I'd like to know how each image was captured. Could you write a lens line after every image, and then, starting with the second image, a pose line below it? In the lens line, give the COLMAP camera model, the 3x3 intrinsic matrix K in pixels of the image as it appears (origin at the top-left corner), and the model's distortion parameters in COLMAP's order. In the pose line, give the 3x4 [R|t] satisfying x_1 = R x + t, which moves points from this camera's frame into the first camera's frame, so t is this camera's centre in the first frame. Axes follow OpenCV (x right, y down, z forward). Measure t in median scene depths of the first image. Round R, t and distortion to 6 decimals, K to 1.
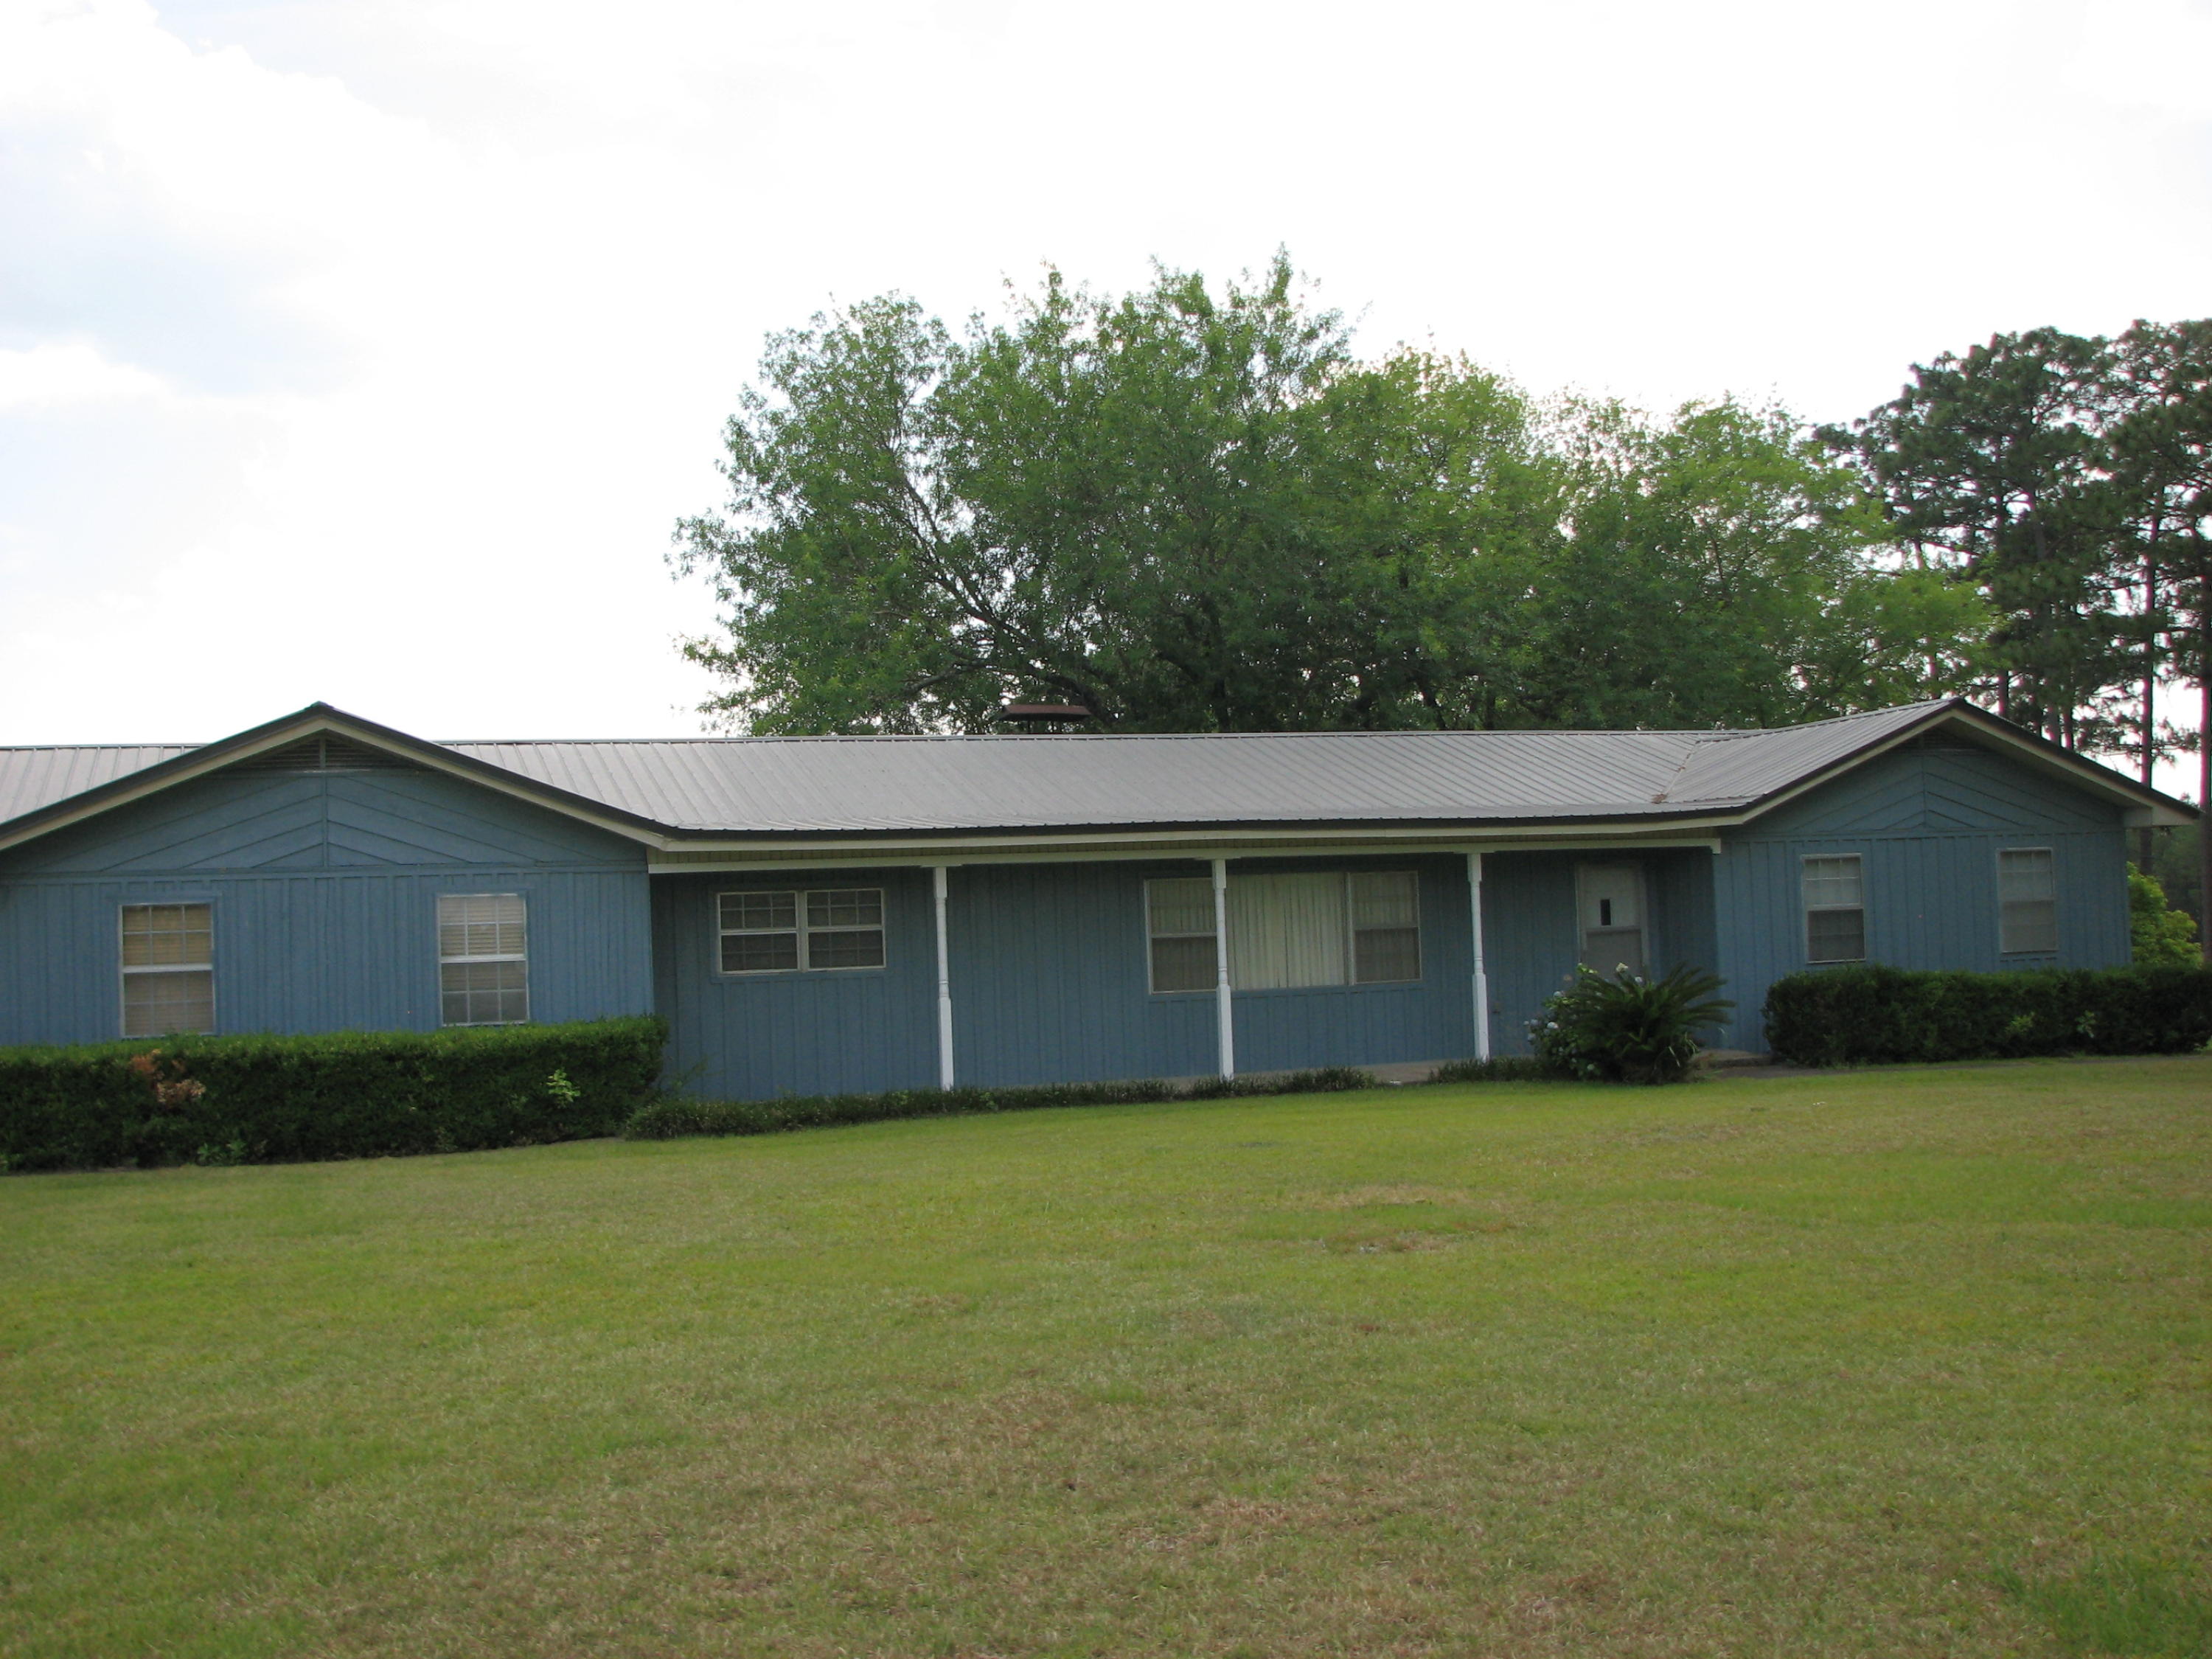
lens RADIAL K [[2398.3, 0, 1095.4], [0, 2398.3, 836.5], [0, 0, 1]] dist [-0.121851, 0.000000]
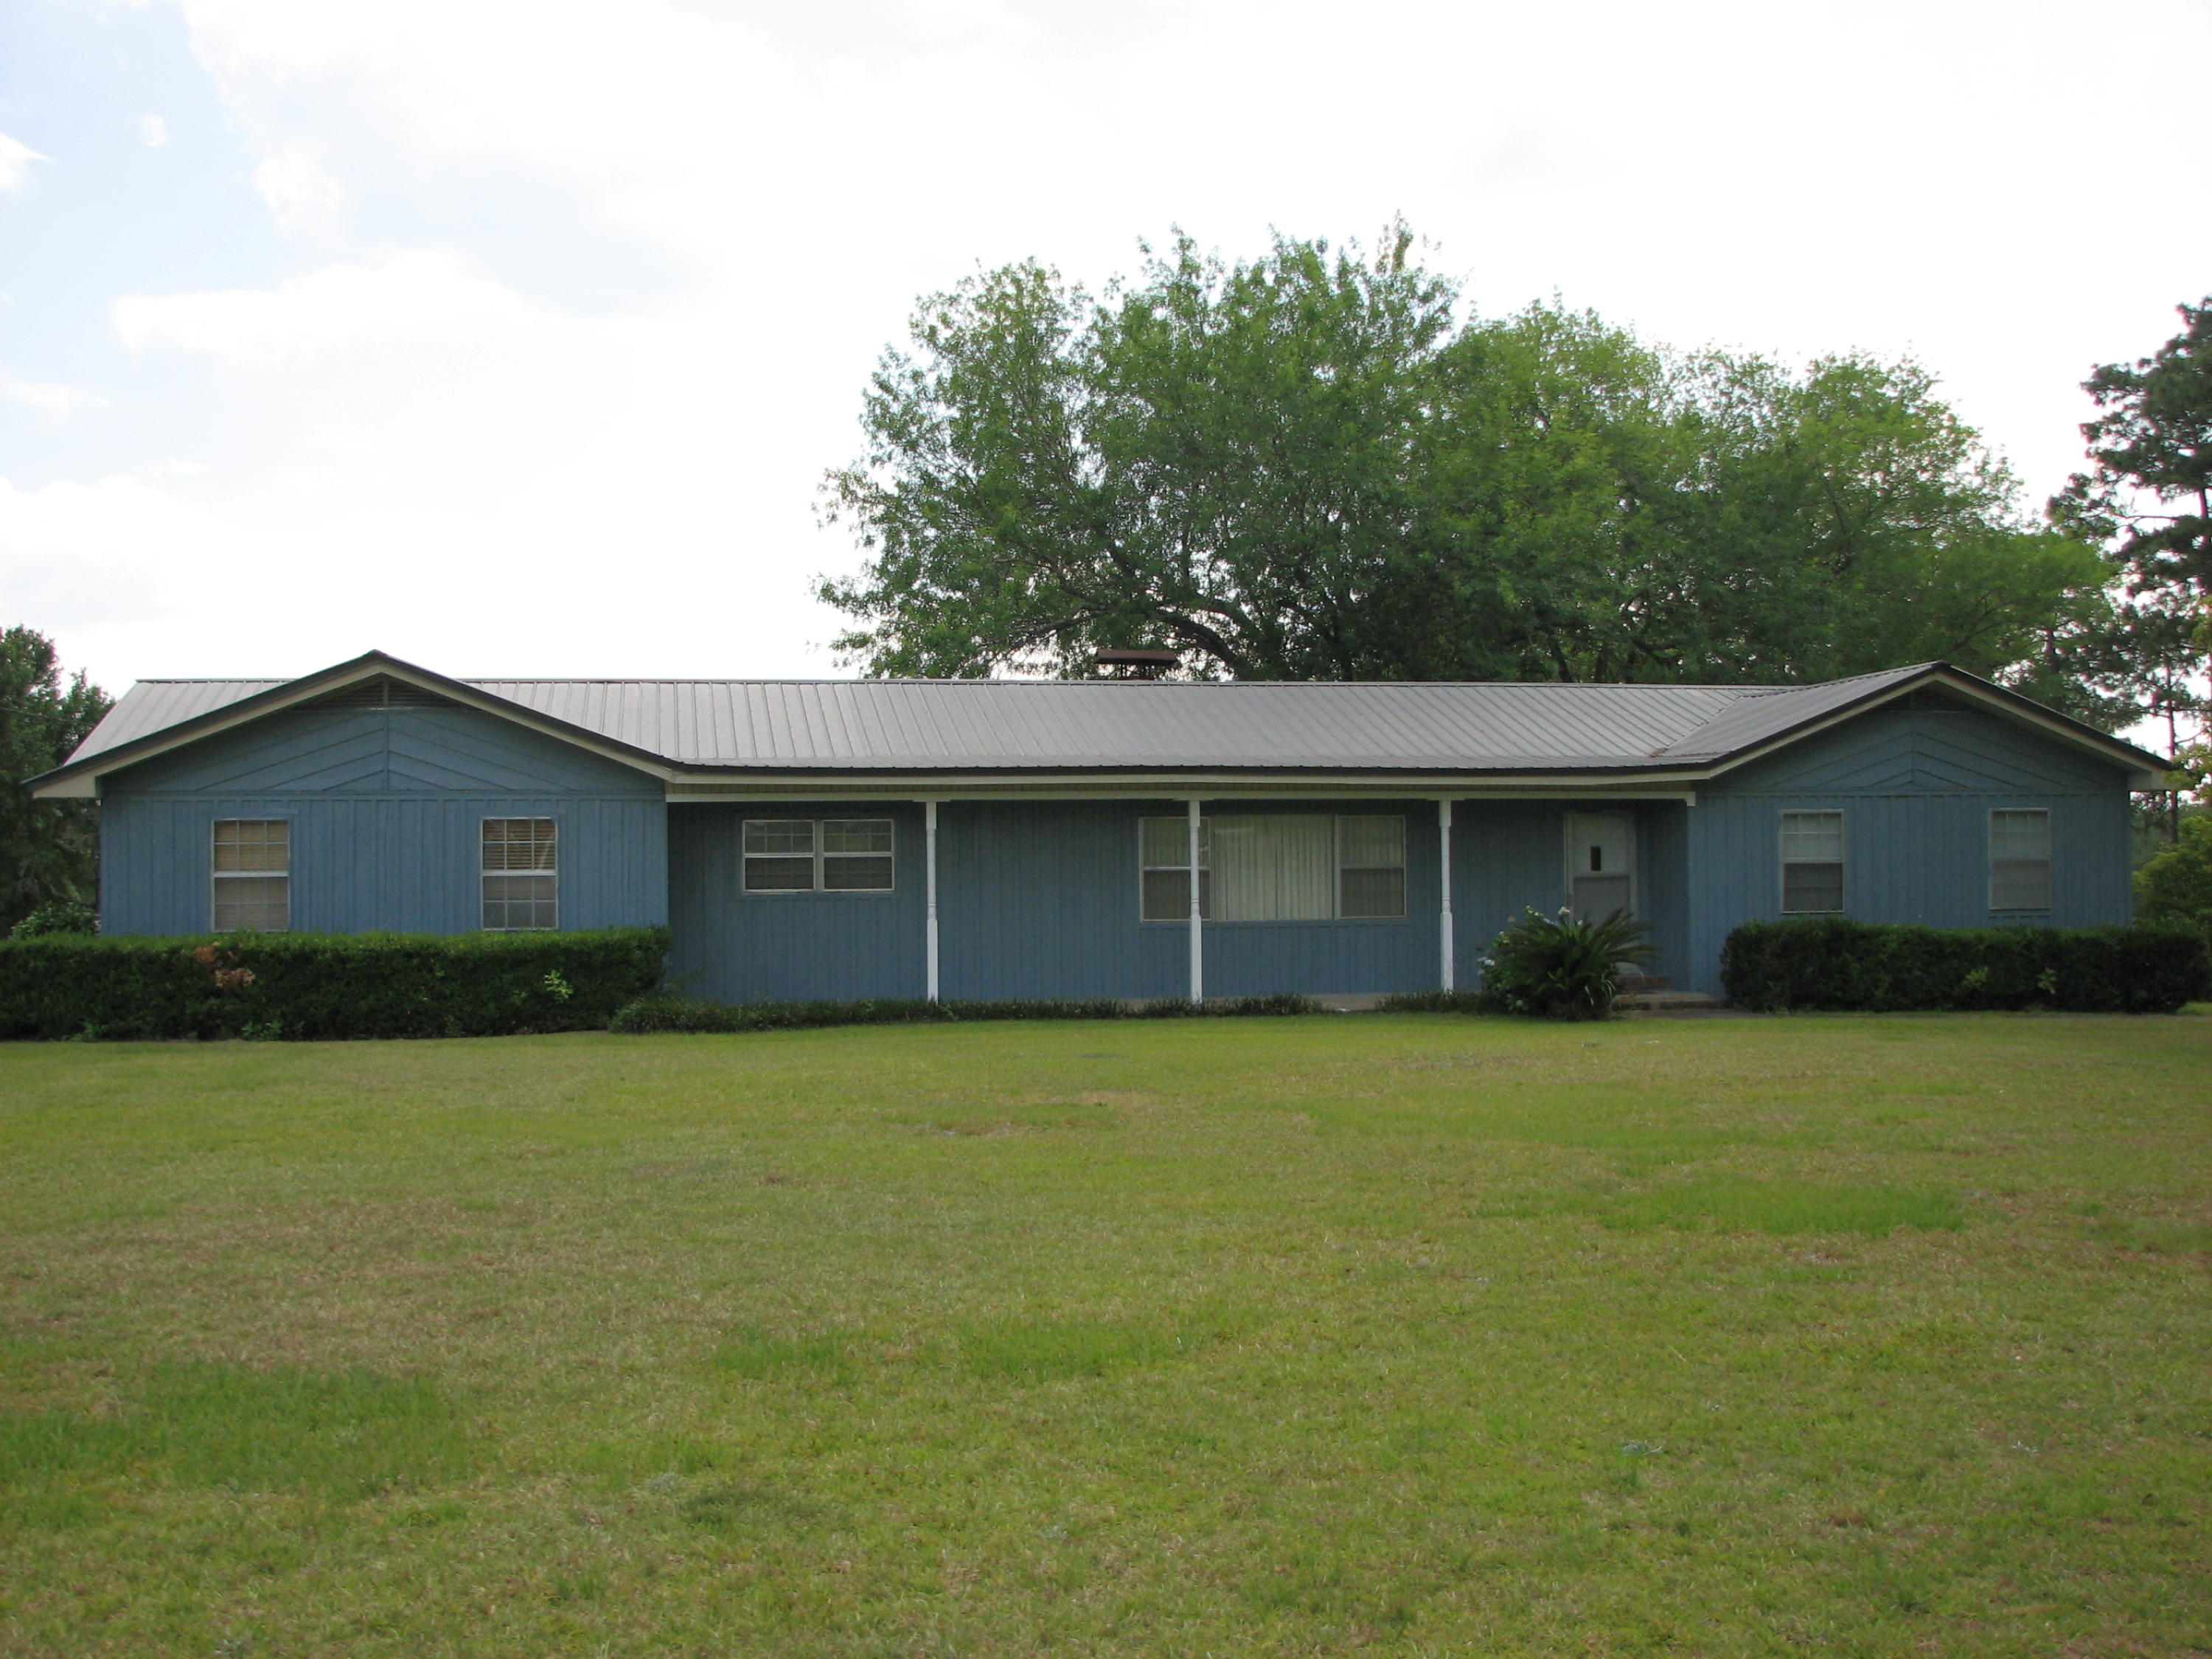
lens RADIAL K [[2398.3, 0, 1110.7], [0, 2398.3, 832.9], [0, 0, 1]] dist [-0.121851, 0.000000]
pose [[0.988624, 0.026302, -0.148090, 0.167430], [-0.021692, 0.999231, 0.032664, -0.010097], [0.148835, -0.029080, 0.988434, -0.083627]]
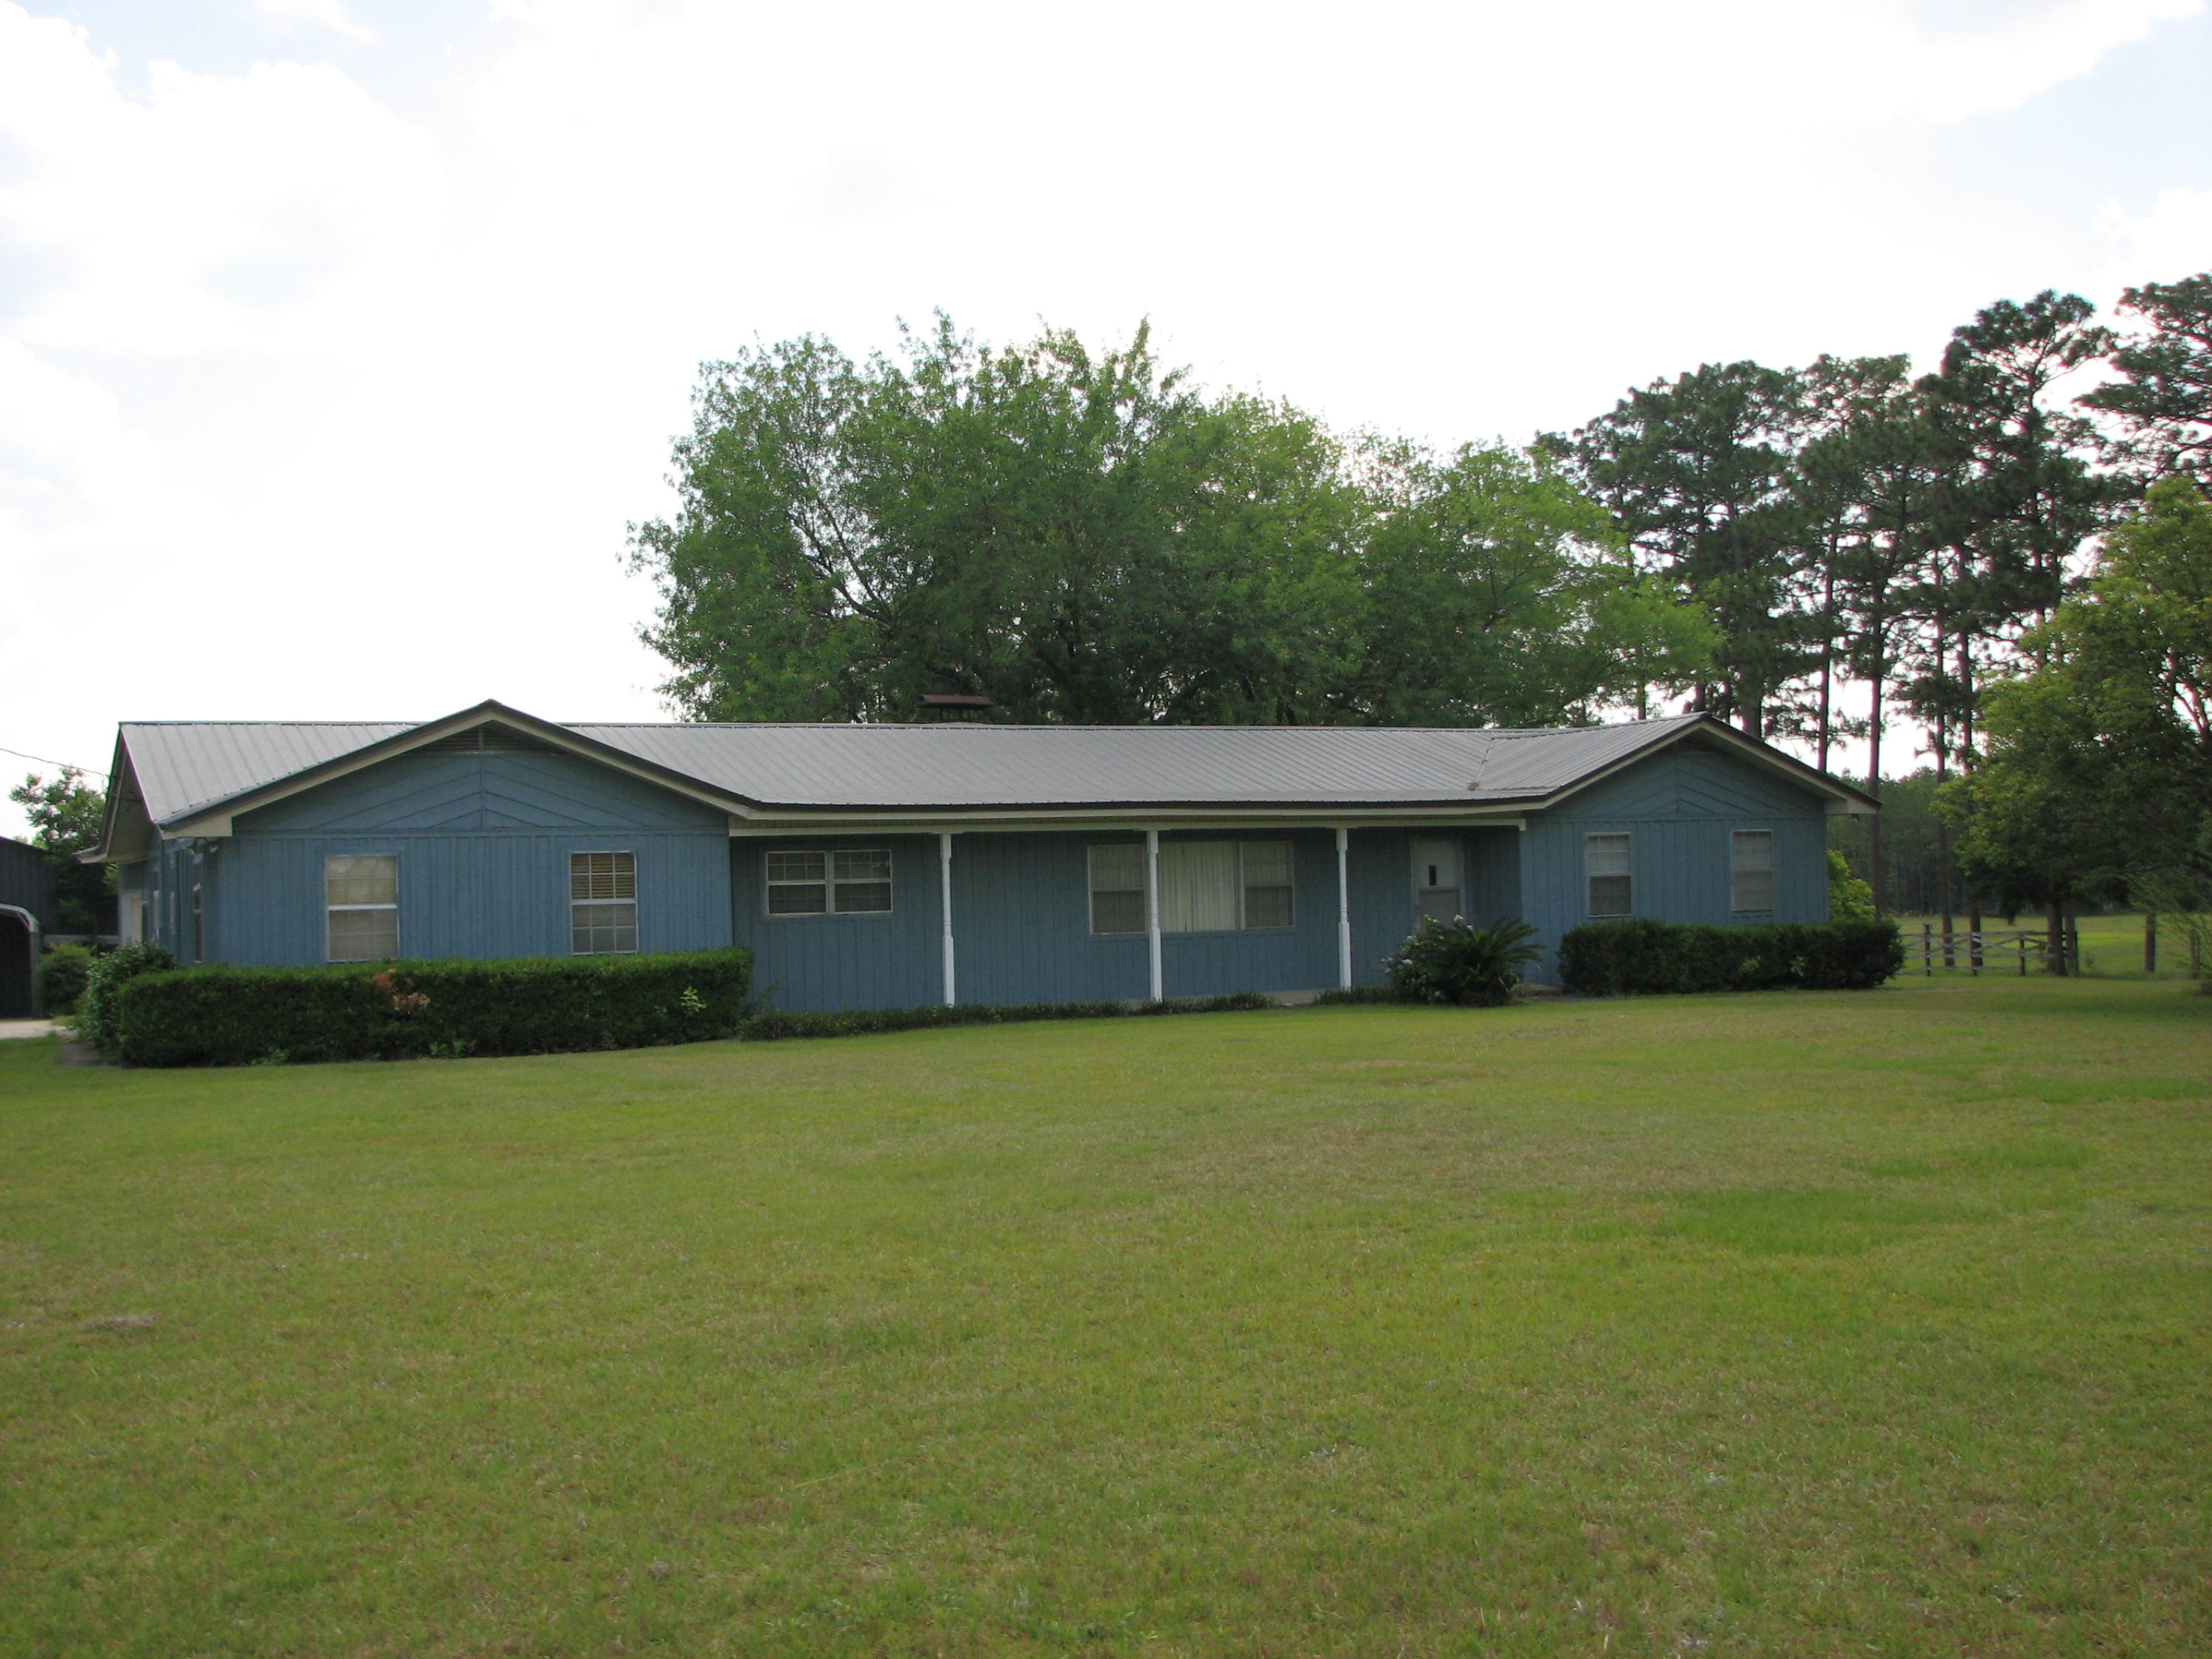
lens RADIAL K [[2398.3, 0, 1107.6], [0, 2398.3, 839.3], [0, 0, 1]] dist [-0.121851, 0.000000]
pose [[0.990562, 0.014483, 0.136301, -0.140379], [-0.017304, 0.999659, 0.019537, -0.009872], [-0.135972, -0.021711, 0.990475, -0.256487]]
